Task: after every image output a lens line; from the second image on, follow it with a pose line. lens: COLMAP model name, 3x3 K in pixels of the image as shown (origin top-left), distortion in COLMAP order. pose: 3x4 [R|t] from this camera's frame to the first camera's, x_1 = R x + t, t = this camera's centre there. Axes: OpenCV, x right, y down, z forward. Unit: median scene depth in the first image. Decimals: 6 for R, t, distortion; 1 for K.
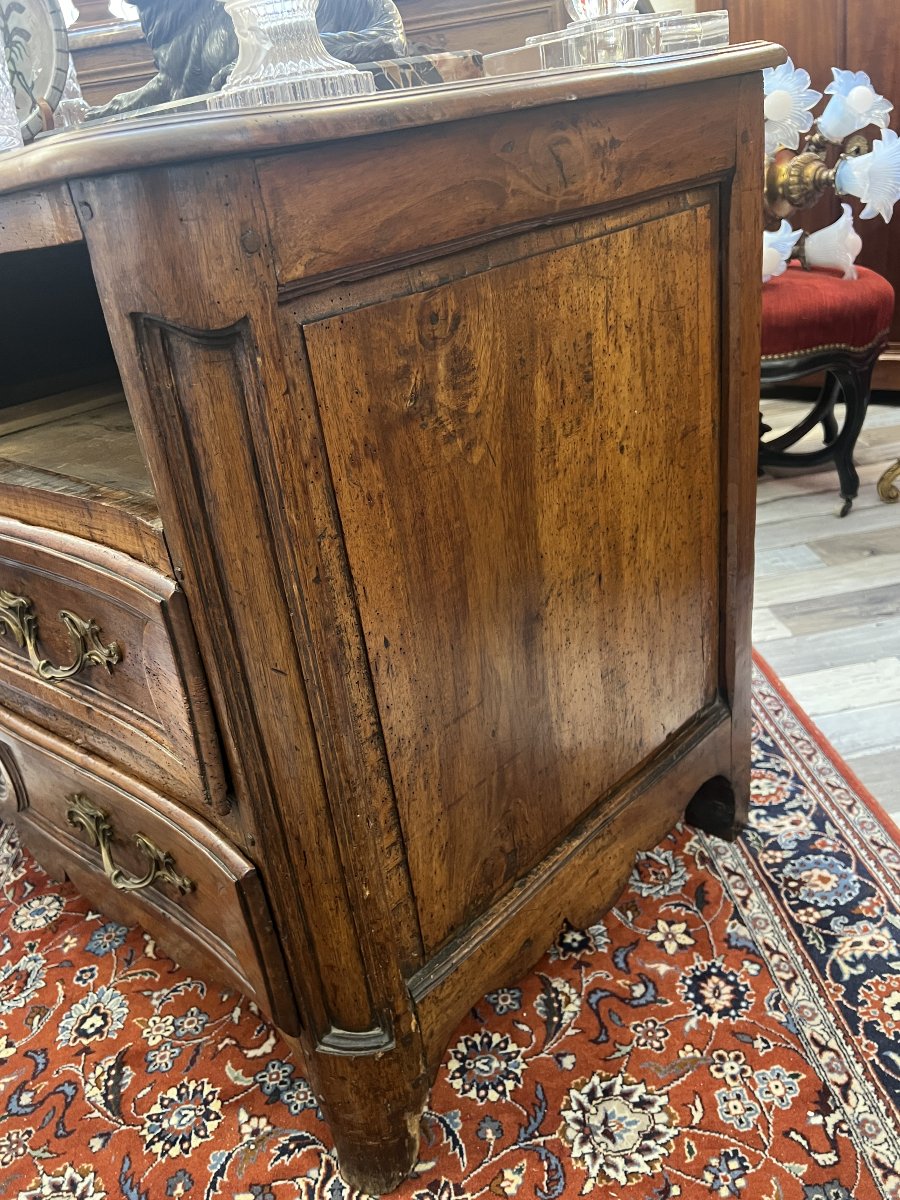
lens RADIAL K [[952.0, 0, 452.0], [0, 952.0, 598.8], [0, 0, 1]] dist [0.007251, -0.002582]
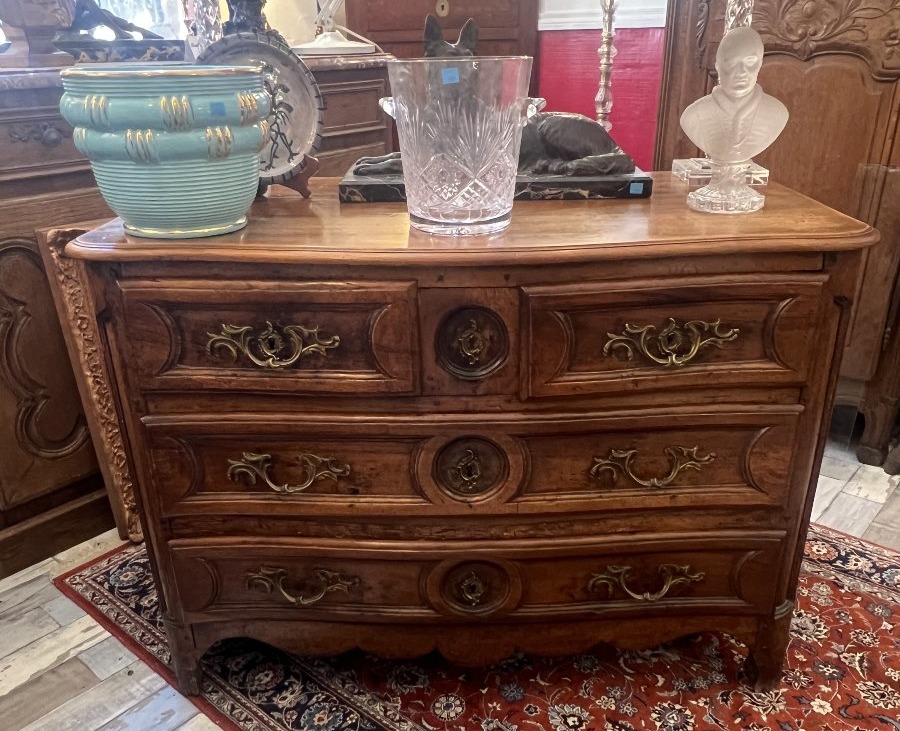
lens RADIAL K [[788.8, 0, 442.6], [0, 788.8, 455.0], [0, 0, 1]] dist [-0.004132, 0.002307]
pose [[0.718387, -0.200135, 0.666232, -1.328471], [0.233250, 0.971579, 0.040351, -0.107667], [-0.655373, 0.126412, 0.744652, 0.071843]]
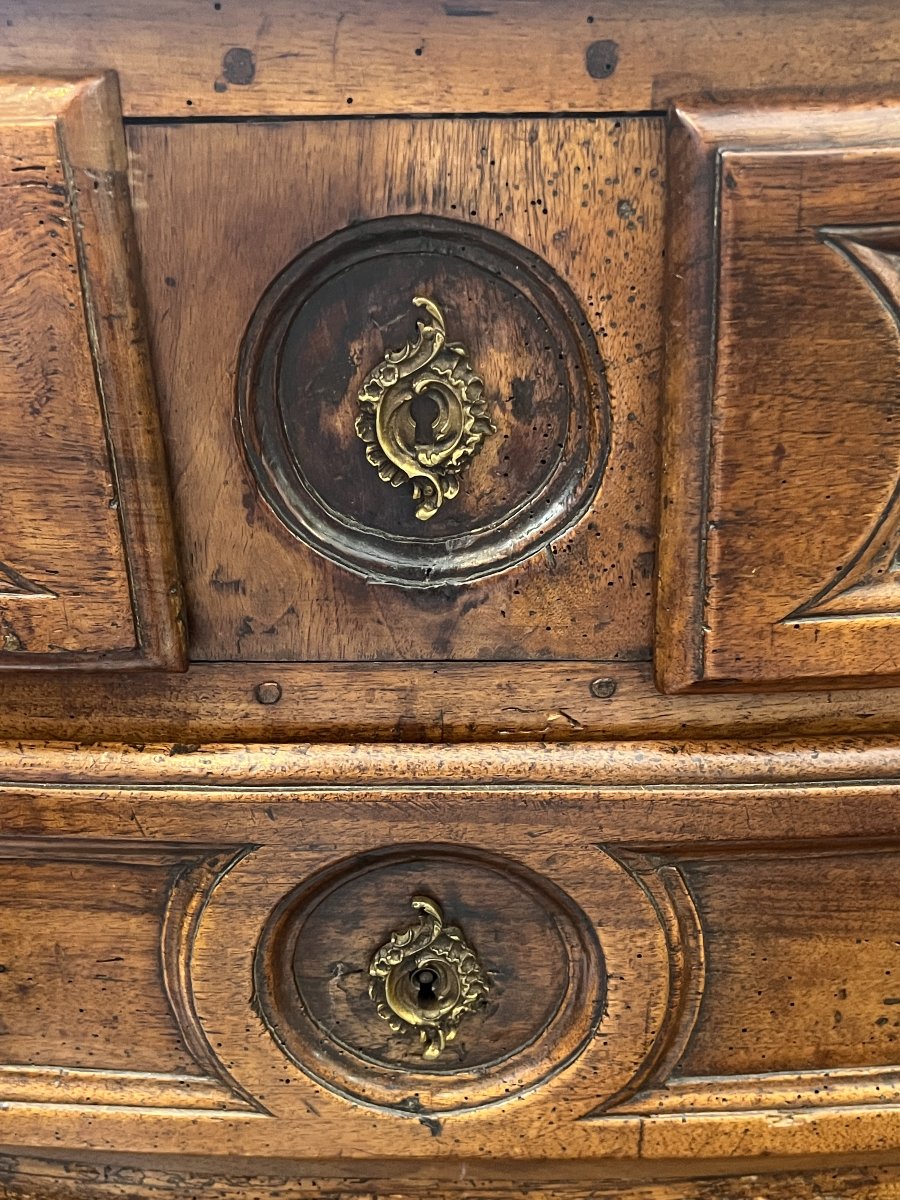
lens RADIAL K [[1371.1, 0, 455.4], [0, 1371.1, 603.6], [0, 0, 1]] dist [0.025892, 0.000000]
pose [[0.739071, -0.201284, 0.642852, -0.784060], [0.226614, 0.972985, 0.044120, -0.169118], [-0.634365, 0.113072, 0.764719, 0.552556]]
